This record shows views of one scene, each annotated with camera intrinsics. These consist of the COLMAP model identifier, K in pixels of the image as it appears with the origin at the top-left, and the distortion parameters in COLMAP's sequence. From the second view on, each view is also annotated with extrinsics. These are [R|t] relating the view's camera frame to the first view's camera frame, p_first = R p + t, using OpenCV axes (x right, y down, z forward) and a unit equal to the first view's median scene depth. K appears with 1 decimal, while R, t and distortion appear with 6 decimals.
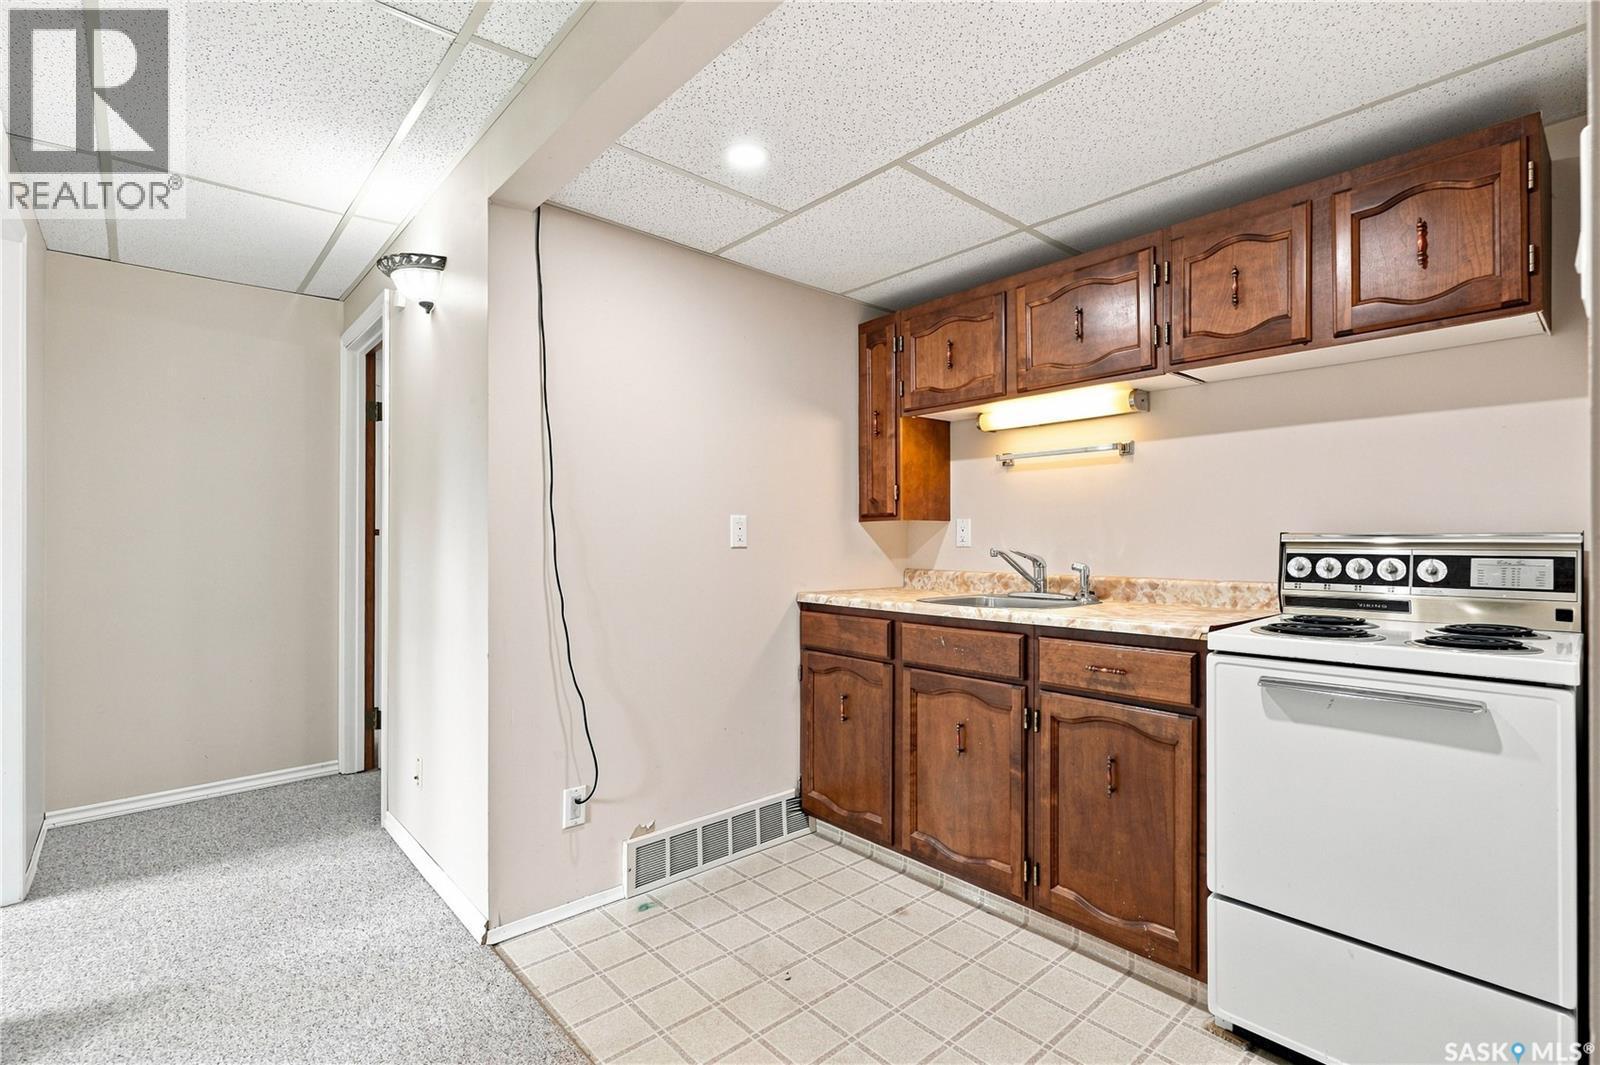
lens RADIAL K [[726.5, 0, 801.0], [0, 726.5, 533.3], [0, 0, 1]] dist [-0.006457, 0.004106]
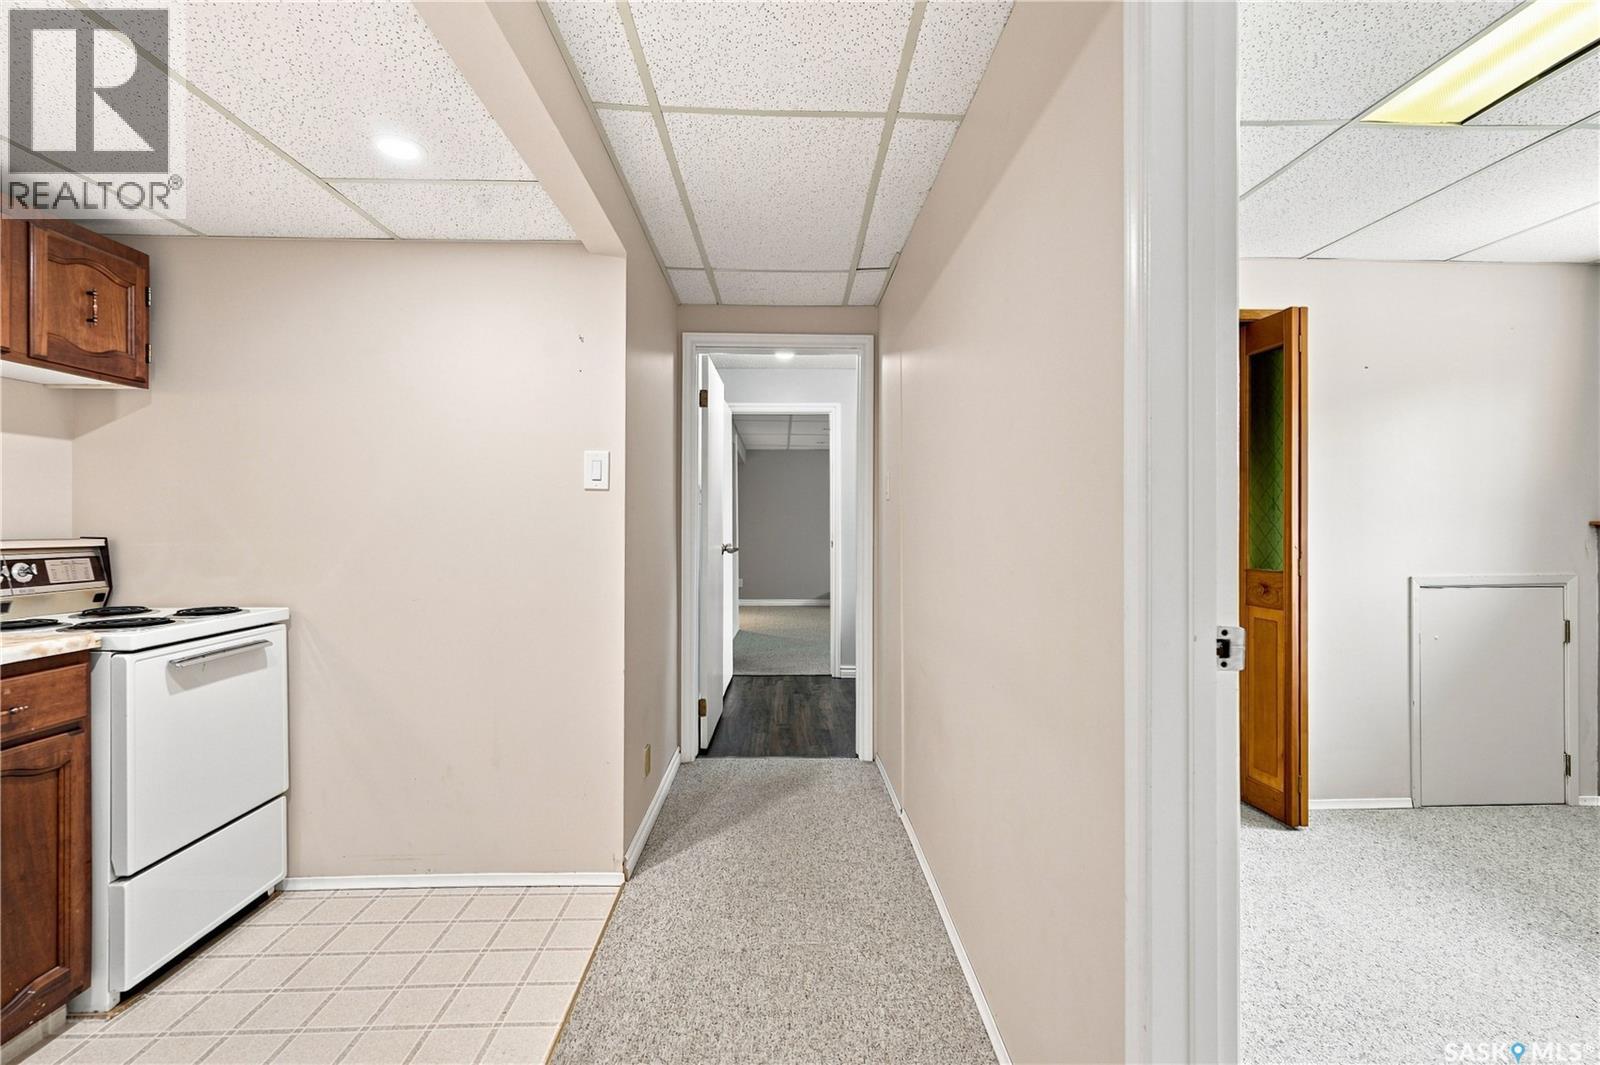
lens RADIAL K [[726.5, 0, 801.5], [0, 726.5, 529.9], [0, 0, 1]] dist [-0.006457, 0.004106]
pose [[-0.762380, -0.001337, 0.647128, -0.818751], [-0.004687, 0.999983, -0.003456, -0.017855], [-0.647112, -0.005668, -0.762374, 1.085027]]
